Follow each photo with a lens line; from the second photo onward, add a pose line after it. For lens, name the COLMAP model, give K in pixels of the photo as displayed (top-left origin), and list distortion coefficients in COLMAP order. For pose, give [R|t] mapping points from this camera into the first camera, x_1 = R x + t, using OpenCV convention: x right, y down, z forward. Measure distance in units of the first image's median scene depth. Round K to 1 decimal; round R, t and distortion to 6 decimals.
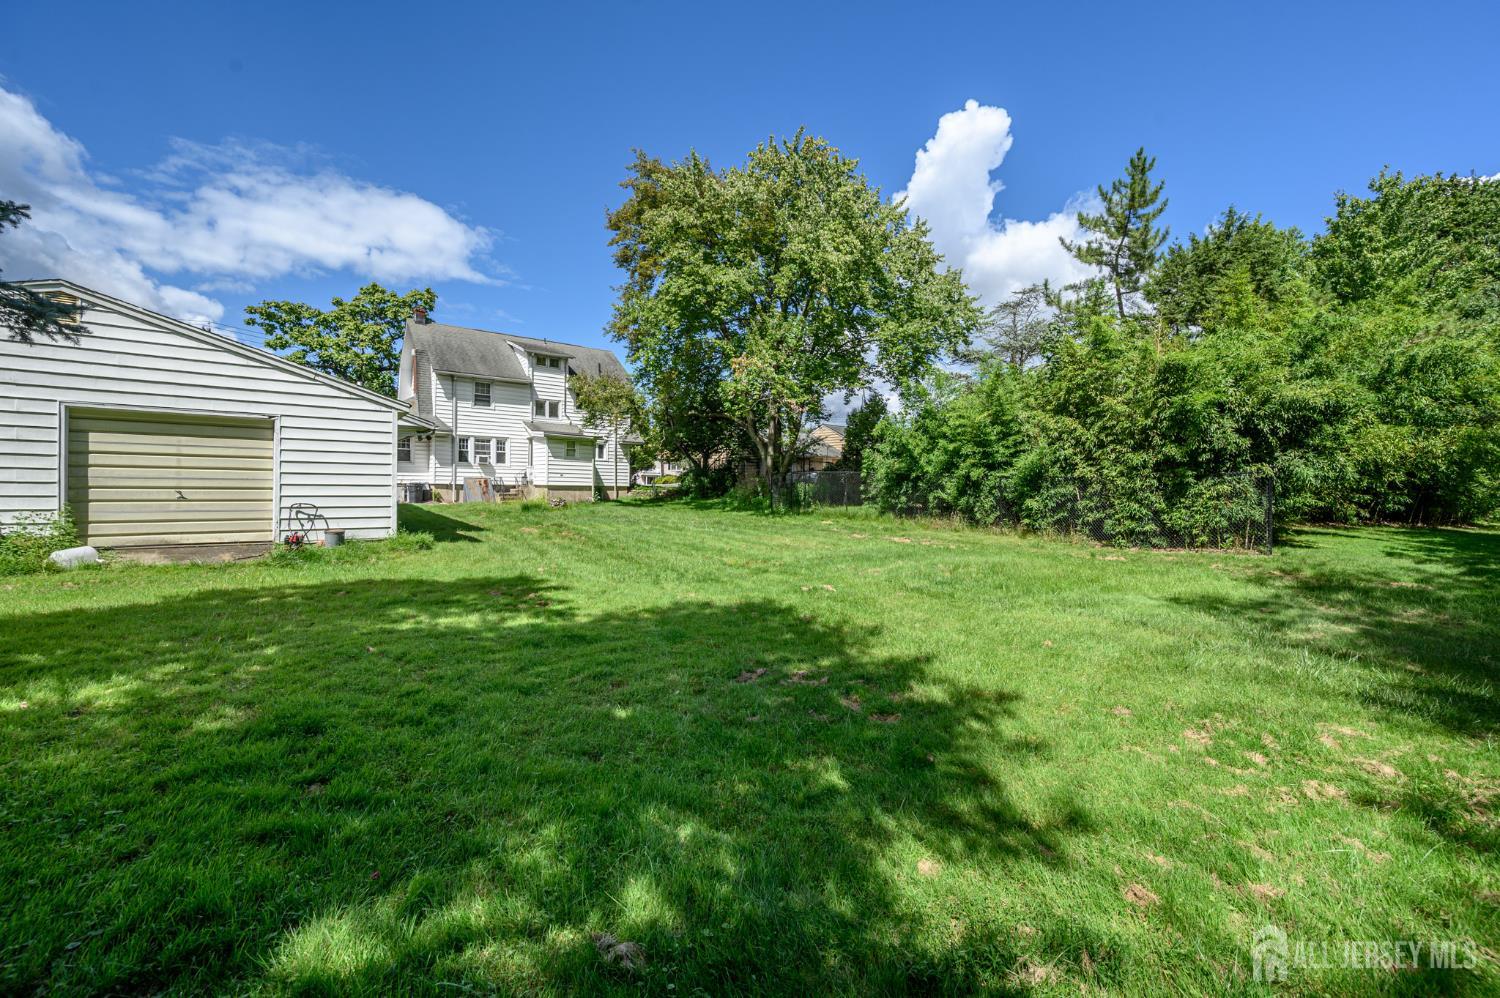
lens RADIAL K [[590.6, 0, 752.4], [0, 590.6, 497.5], [0, 0, 1]] dist [-0.006670, 0.001124]
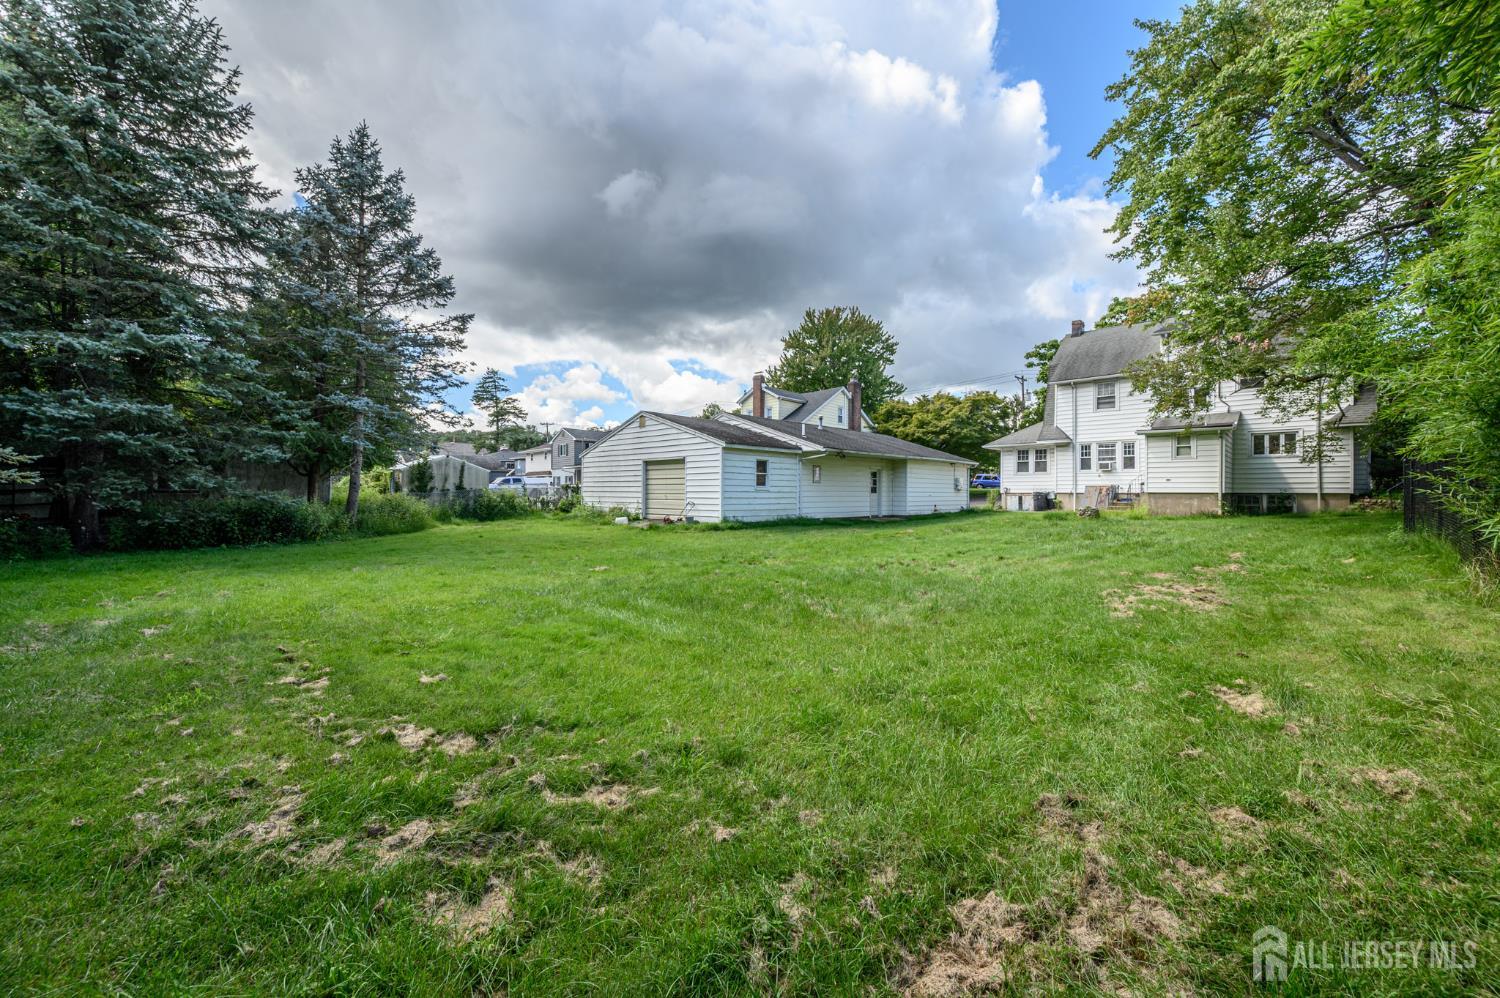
lens RADIAL K [[590.6, 0, 755.0], [0, 590.6, 495.8], [0, 0, 1]] dist [-0.006670, 0.001124]
pose [[0.143615, -0.007302, -0.989607, 0.379854], [-0.018598, 0.999776, -0.010076, 0.002332], [0.989459, 0.019852, 0.143447, 0.322174]]
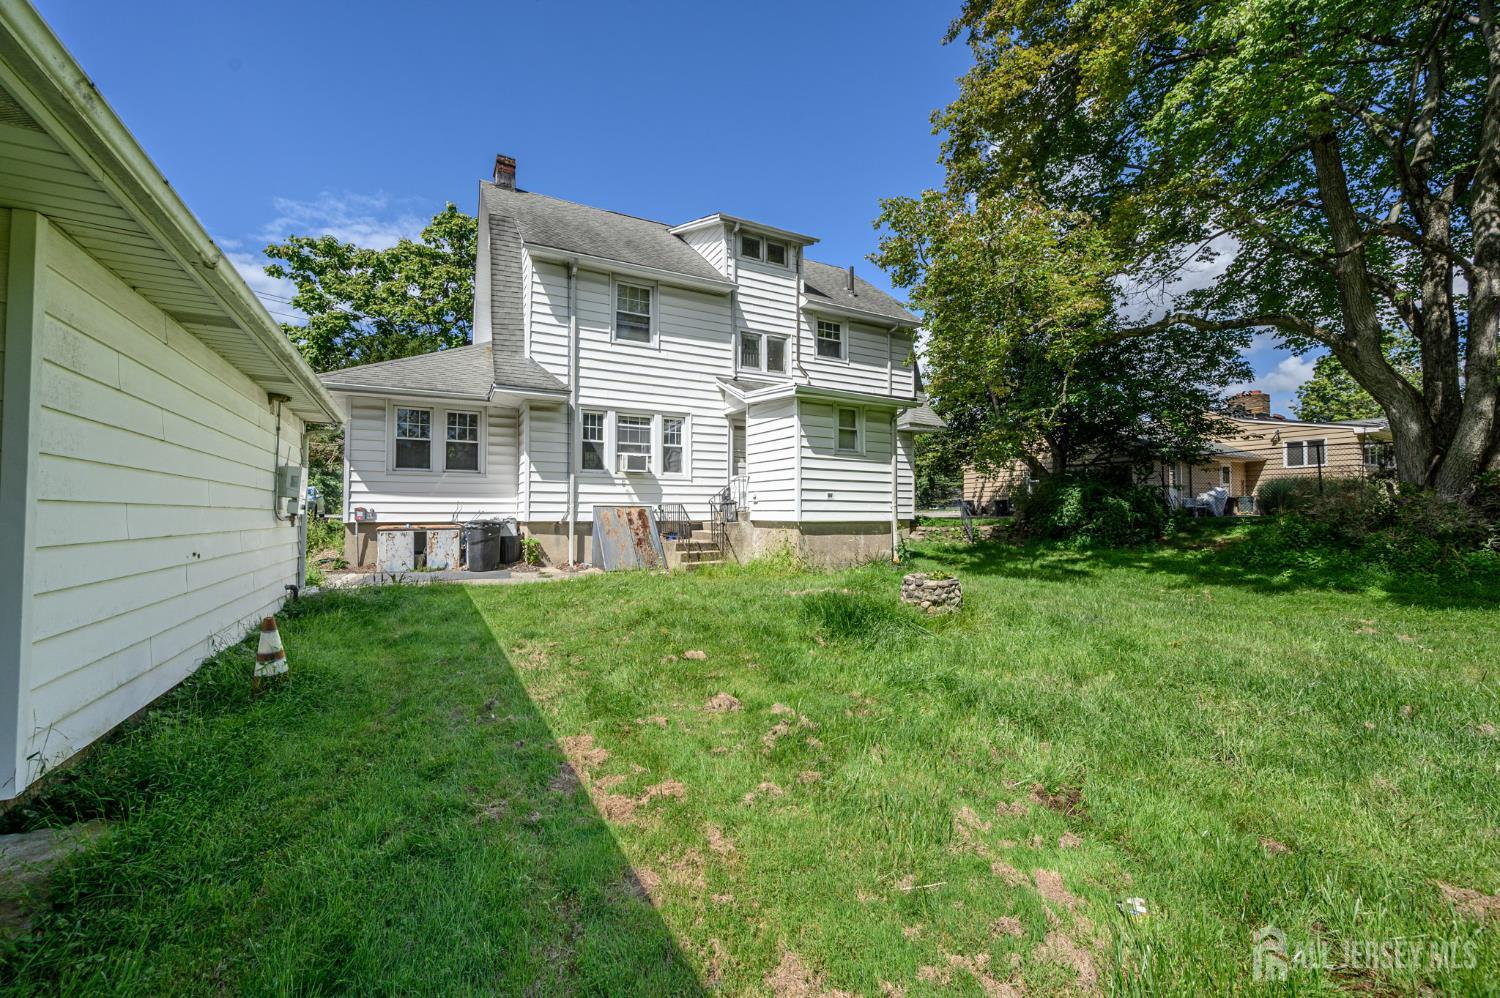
lens RADIAL K [[590.6, 0, 749.0], [0, 590.6, 502.6], [0, 0, 1]] dist [-0.006670, 0.001124]
pose [[0.985705, -0.017790, -0.167541, -0.303902], [0.011397, 0.999173, -0.039042, -0.018005], [0.168097, 0.036574, 0.985092, 0.592290]]
